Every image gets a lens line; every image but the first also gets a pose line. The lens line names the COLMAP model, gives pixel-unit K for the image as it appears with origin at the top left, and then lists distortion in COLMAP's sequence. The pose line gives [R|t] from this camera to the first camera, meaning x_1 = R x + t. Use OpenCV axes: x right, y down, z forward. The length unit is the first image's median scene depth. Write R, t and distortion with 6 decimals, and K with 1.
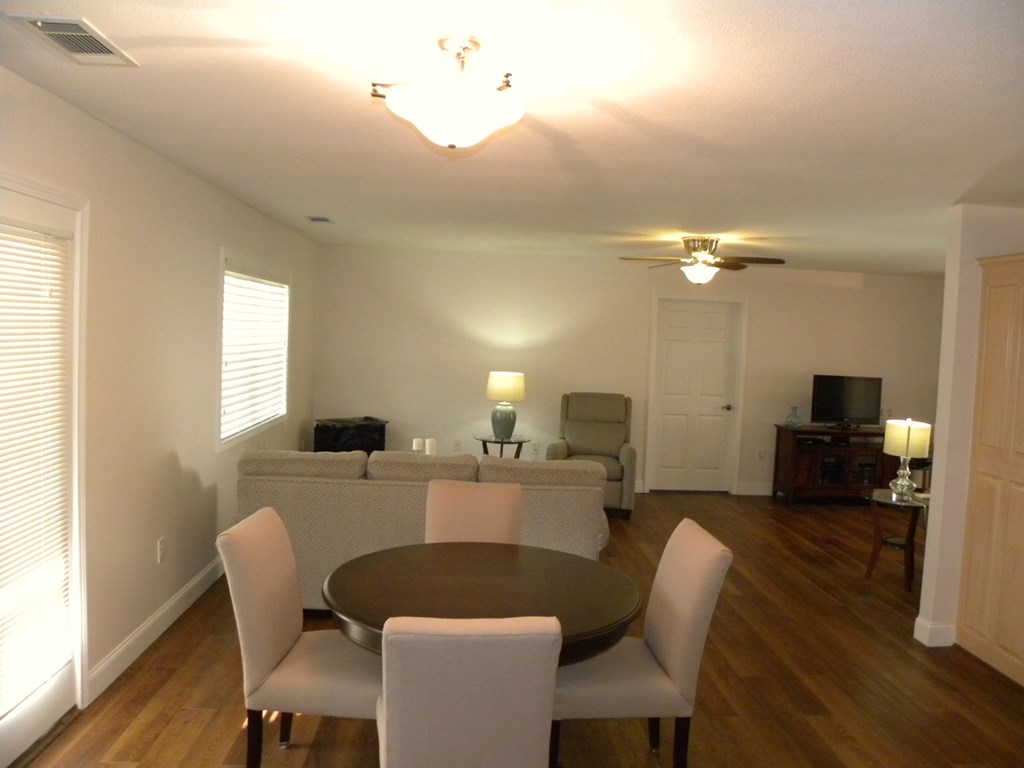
lens RADIAL K [[774.9, 0, 524.5], [0, 774.9, 374.6], [0, 0, 1]] dist [-0.153399, 0.091291]
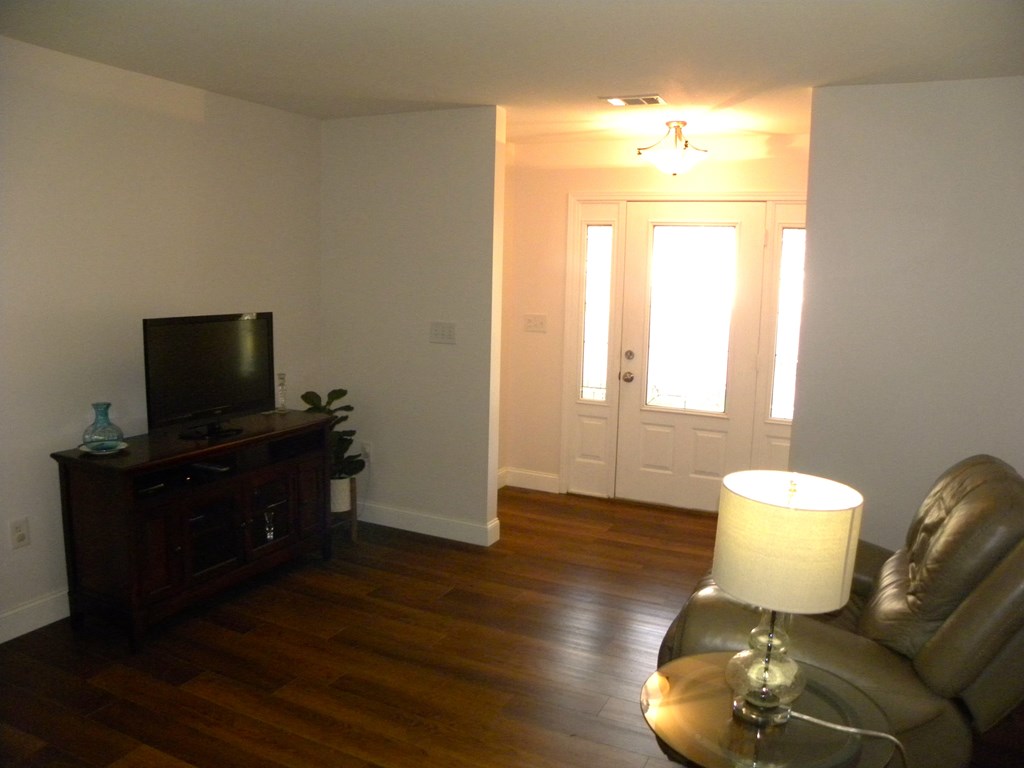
lens RADIAL K [[774.9, 0, 524.5], [0, 774.9, 374.6], [0, 0, 1]] dist [-0.153399, 0.091291]
pose [[0.488078, -0.146742, 0.860376, 0.171109], [0.041482, 0.988551, 0.145071, -0.026181], [-0.871814, -0.035116, 0.488577, 0.812106]]
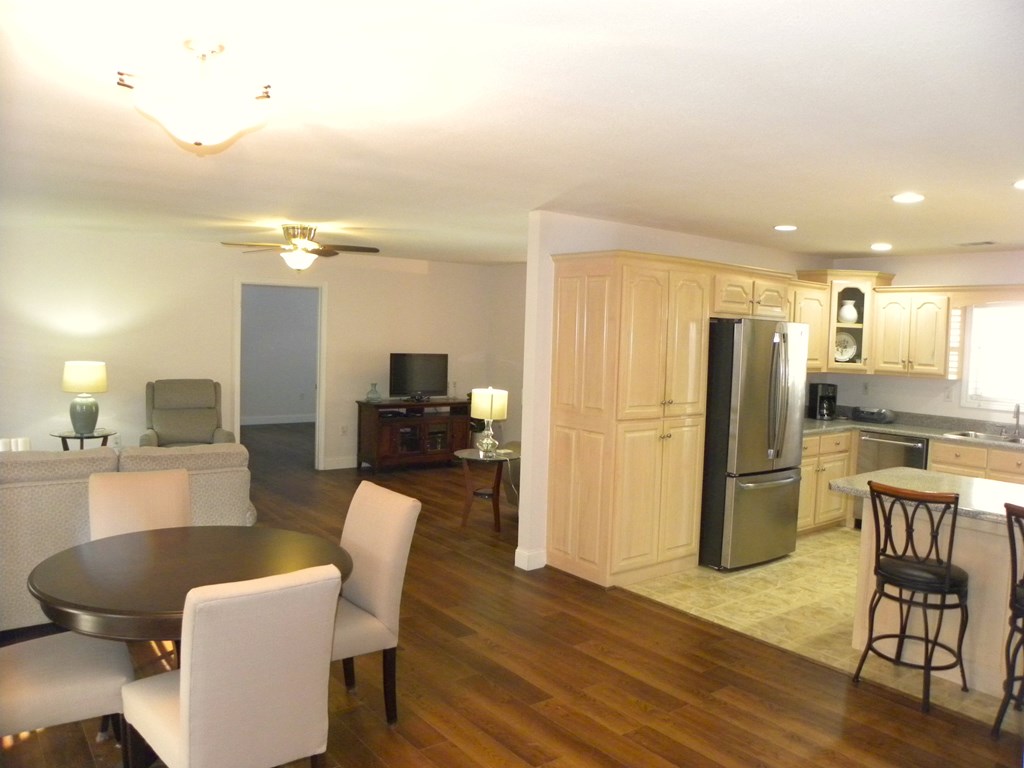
lens RADIAL K [[774.9, 0, 524.5], [0, 774.9, 374.6], [0, 0, 1]] dist [-0.153399, 0.091291]
pose [[0.827343, -0.046010, 0.559809, -0.106408], [0.032592, 0.998893, 0.033931, -0.000416], [-0.560750, -0.009827, 0.827927, -0.036219]]
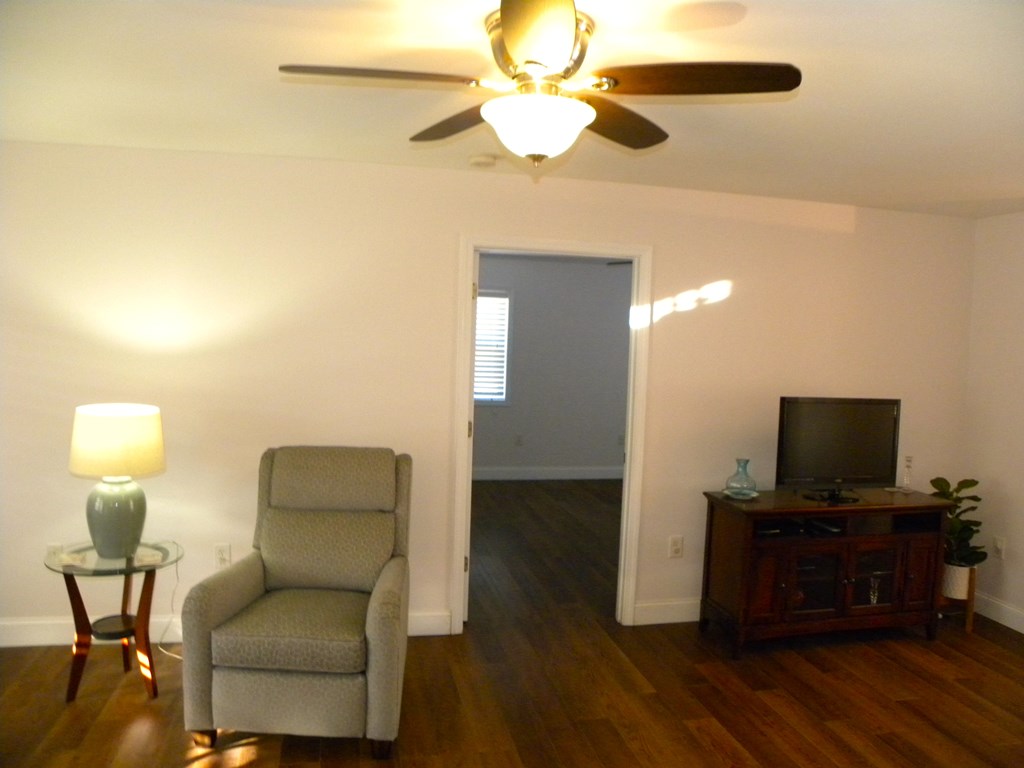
lens RADIAL K [[774.9, 0, 524.5], [0, 774.9, 374.6], [0, 0, 1]] dist [-0.153399, 0.091291]
pose [[0.987459, -0.013893, 0.157263, 0.170604], [0.012827, 0.999887, 0.007790, -0.026817], [-0.157354, -0.005675, 0.987526, 0.678474]]
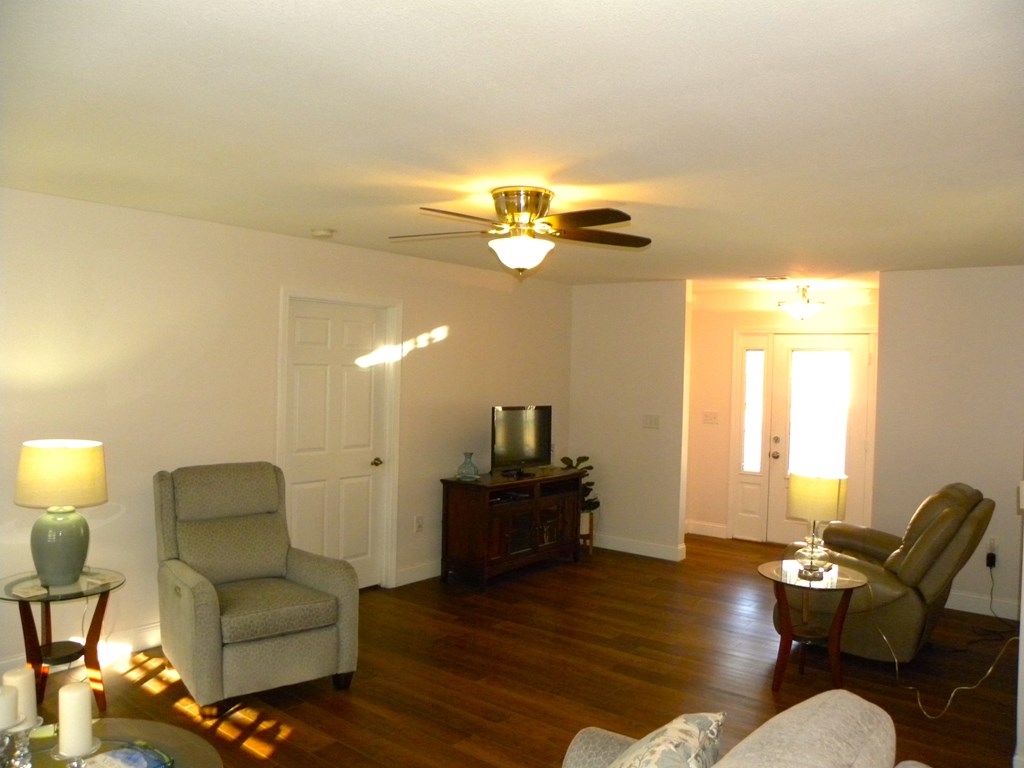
lens RADIAL K [[774.9, 0, 524.5], [0, 774.9, 374.6], [0, 0, 1]] dist [-0.153399, 0.091291]
pose [[0.666167, -0.028034, 0.745276, -0.206379], [0.041600, 0.999134, 0.000398, -0.039591], [-0.744642, 0.030739, 0.666756, 0.613671]]
